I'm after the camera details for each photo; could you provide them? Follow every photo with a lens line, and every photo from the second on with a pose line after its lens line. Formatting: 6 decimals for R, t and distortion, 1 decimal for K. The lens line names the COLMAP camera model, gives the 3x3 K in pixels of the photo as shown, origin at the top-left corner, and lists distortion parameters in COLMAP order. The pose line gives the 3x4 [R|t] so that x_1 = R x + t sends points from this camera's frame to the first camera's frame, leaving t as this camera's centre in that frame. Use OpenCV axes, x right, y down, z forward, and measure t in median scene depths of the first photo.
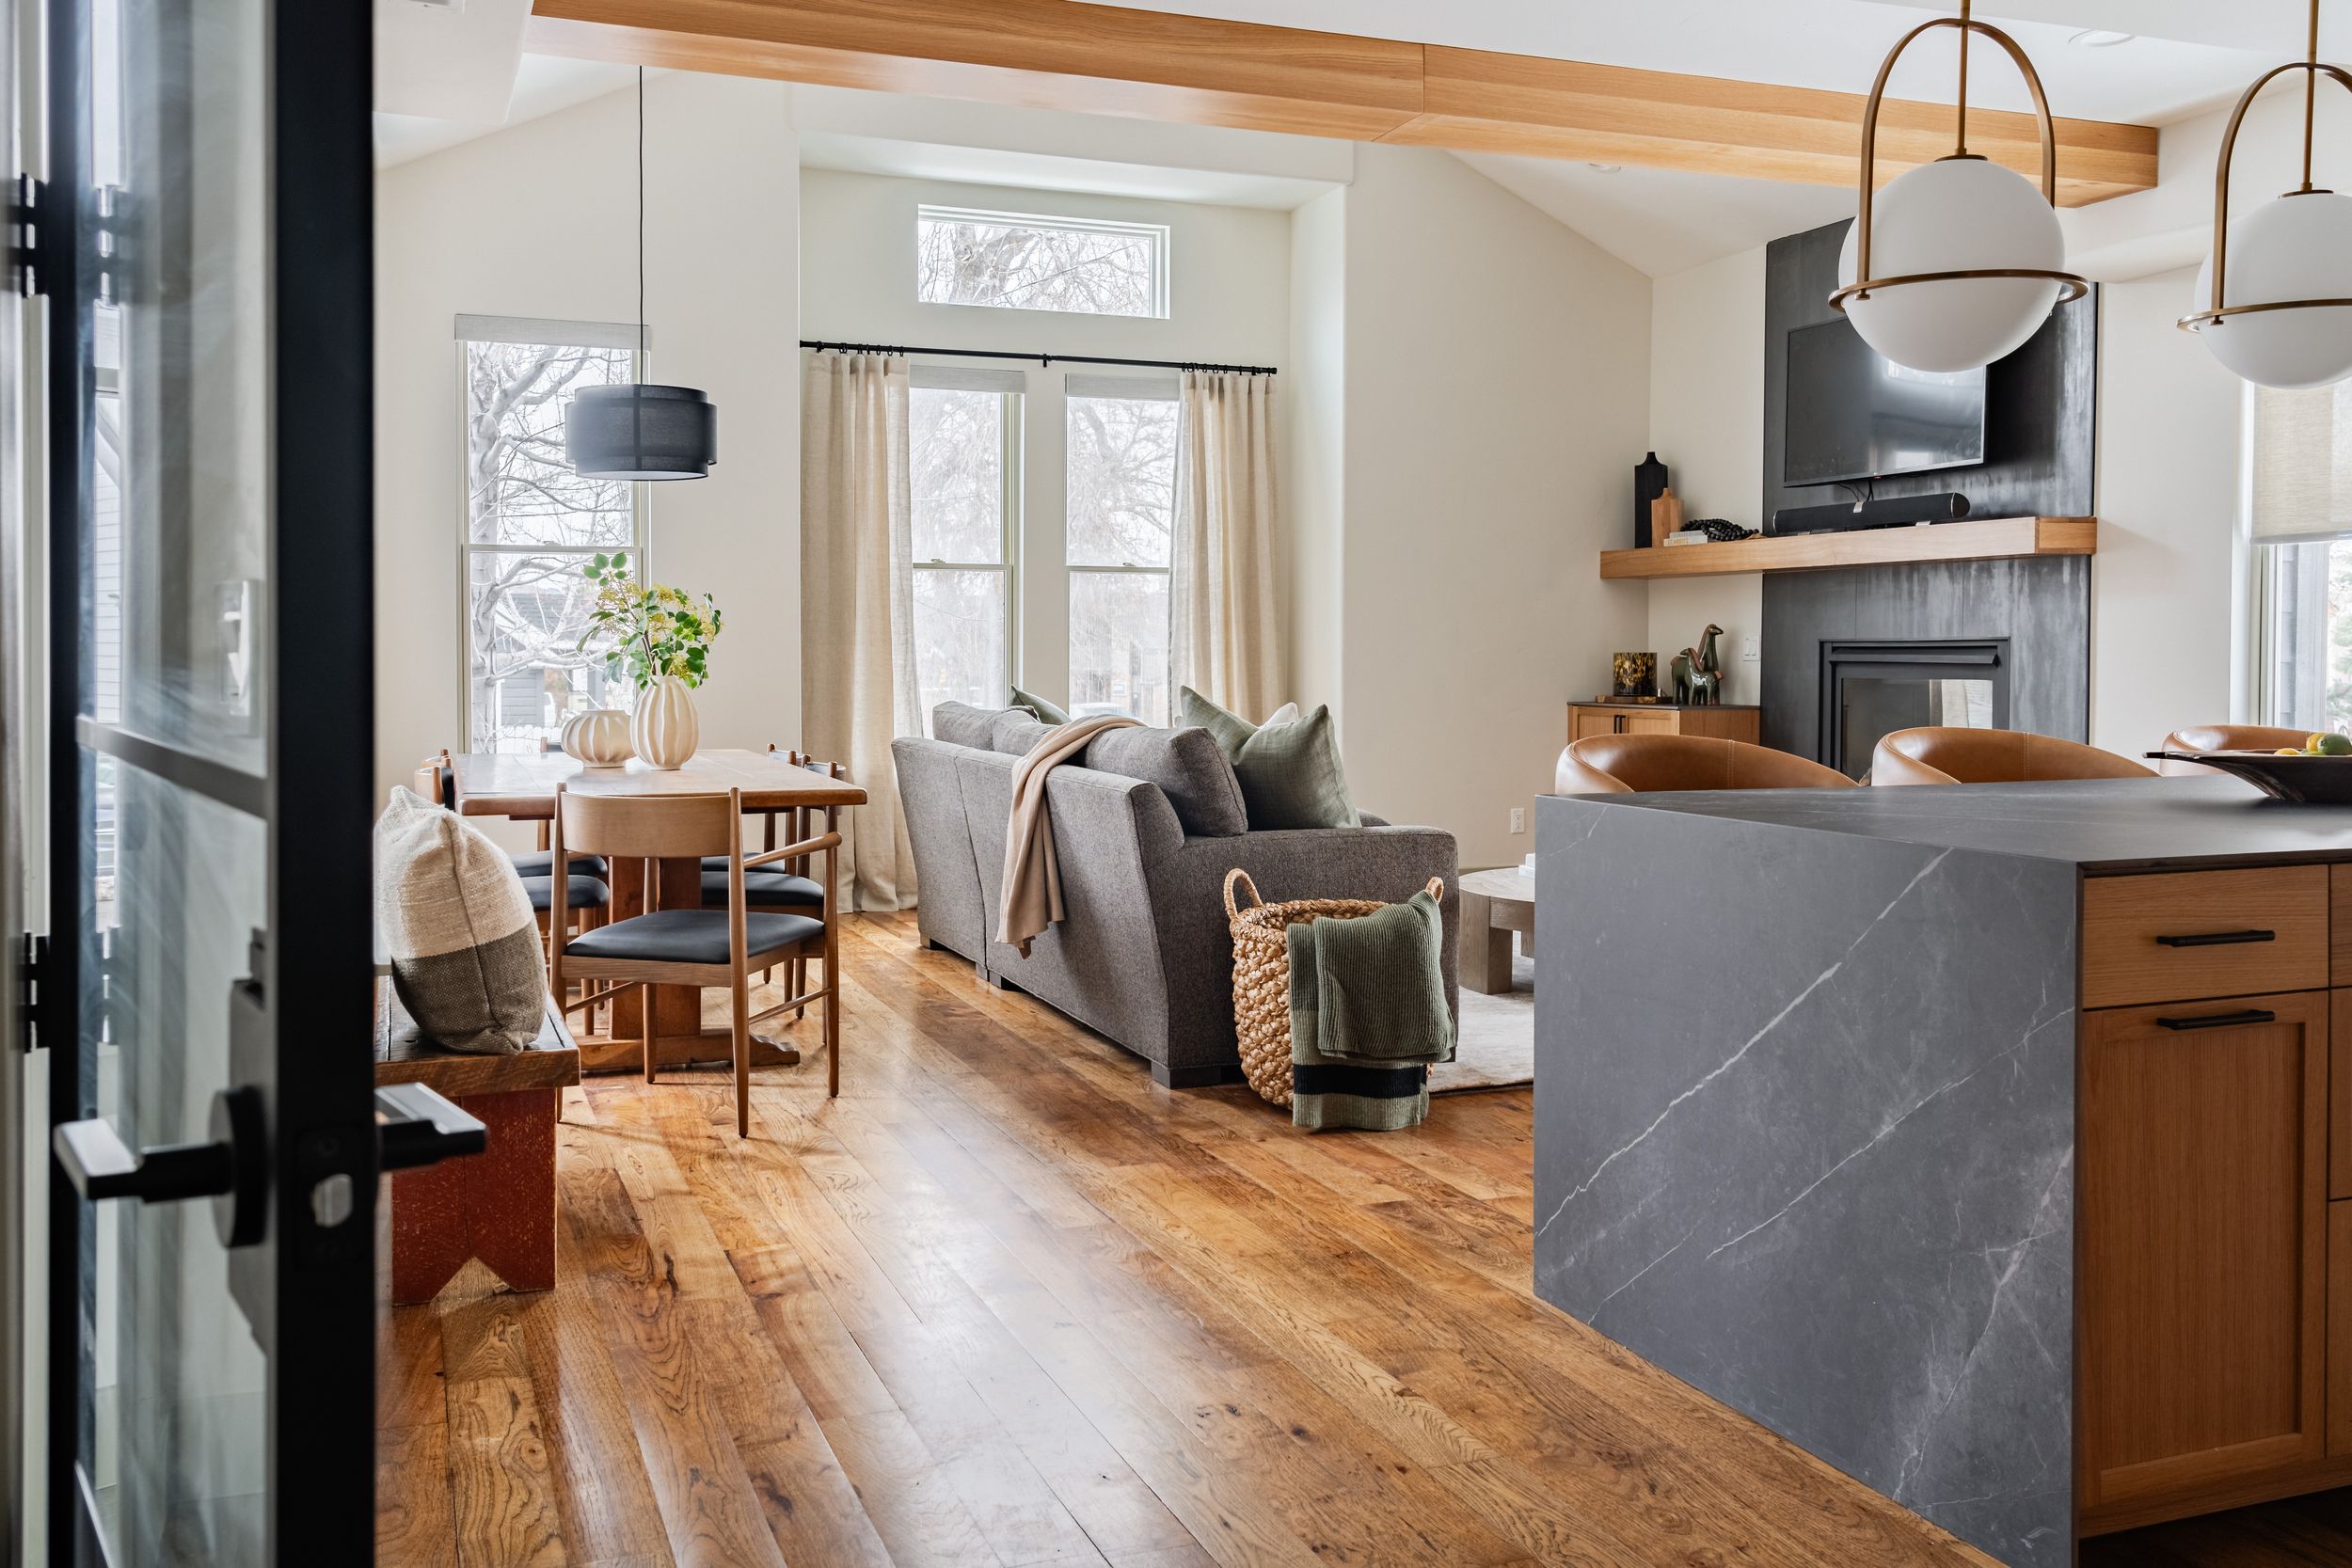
lens RADIAL K [[2036.7, 0, 1176.7], [0, 2036.7, 777.1], [0, 0, 1]] dist [0.019823, -0.015692]
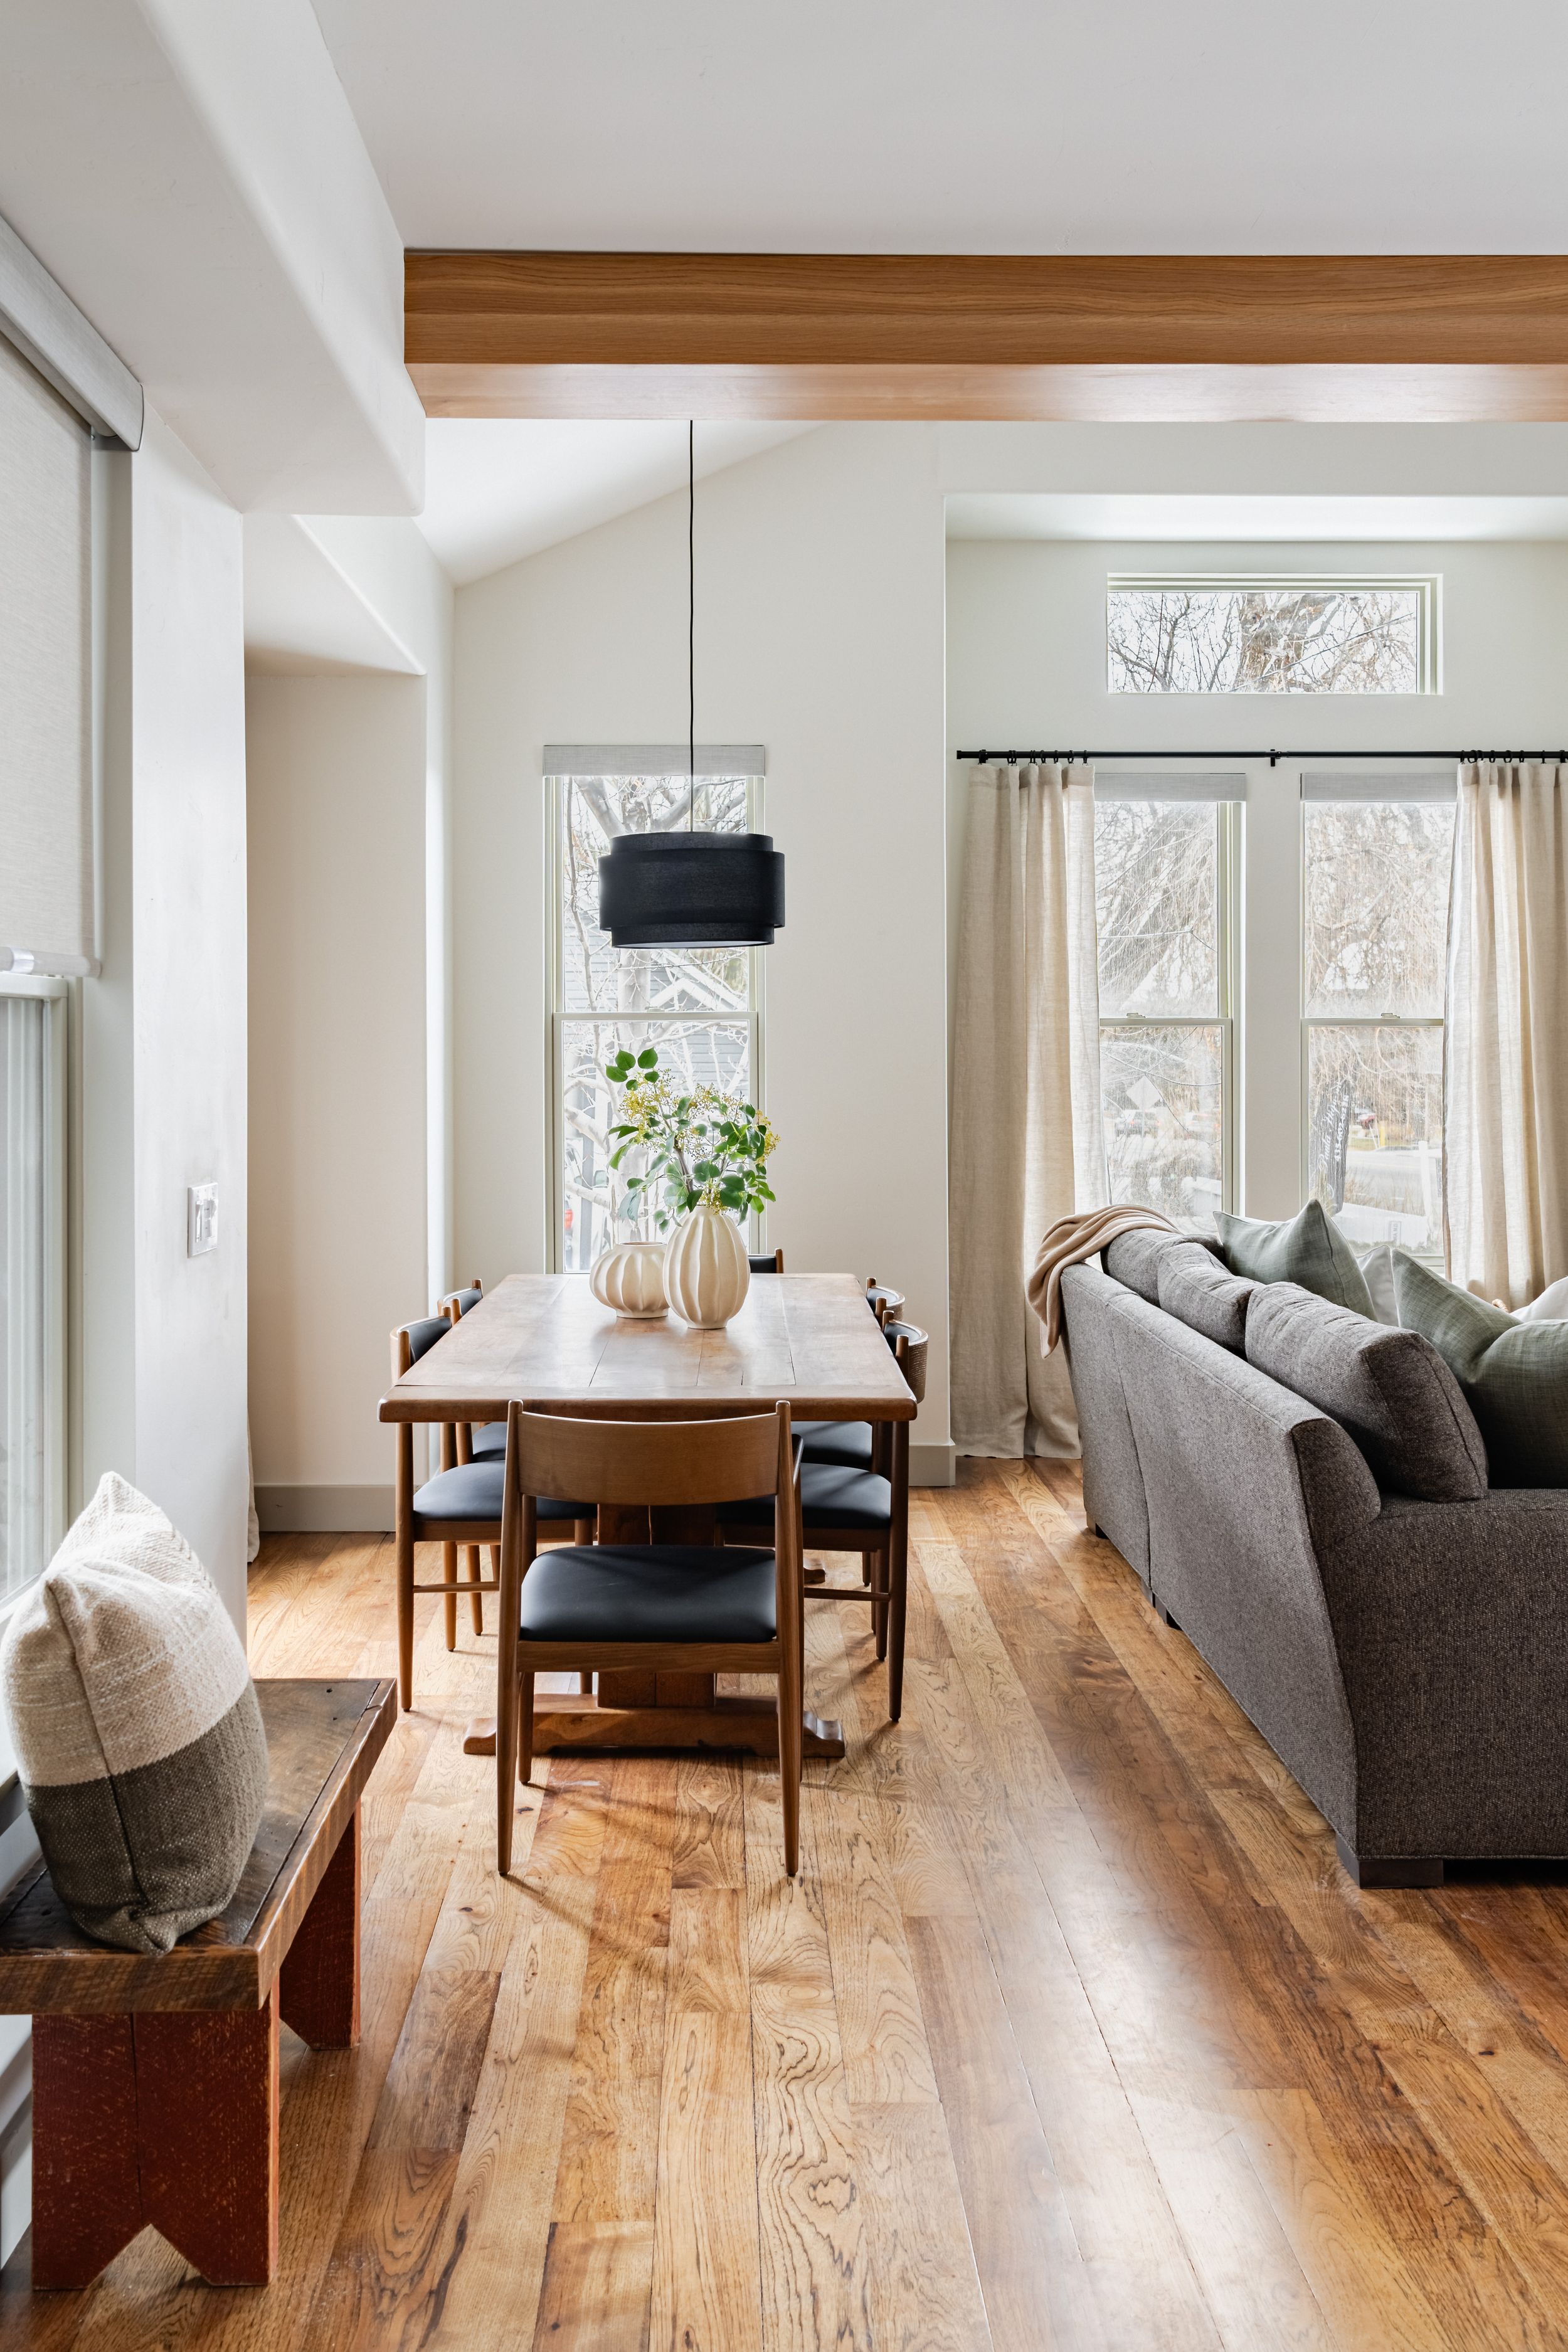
lens RADIAL K [[2036.9, 0, 829.2], [0, 2036.9, 1046.2], [0, 0, 1]] dist [0.019823, -0.015692]
pose [[0.940158, -0.000466, -0.340738, 0.053477], [-0.016047, 0.998829, -0.045642, -0.073662], [0.340360, 0.048379, 0.939050, 0.283921]]
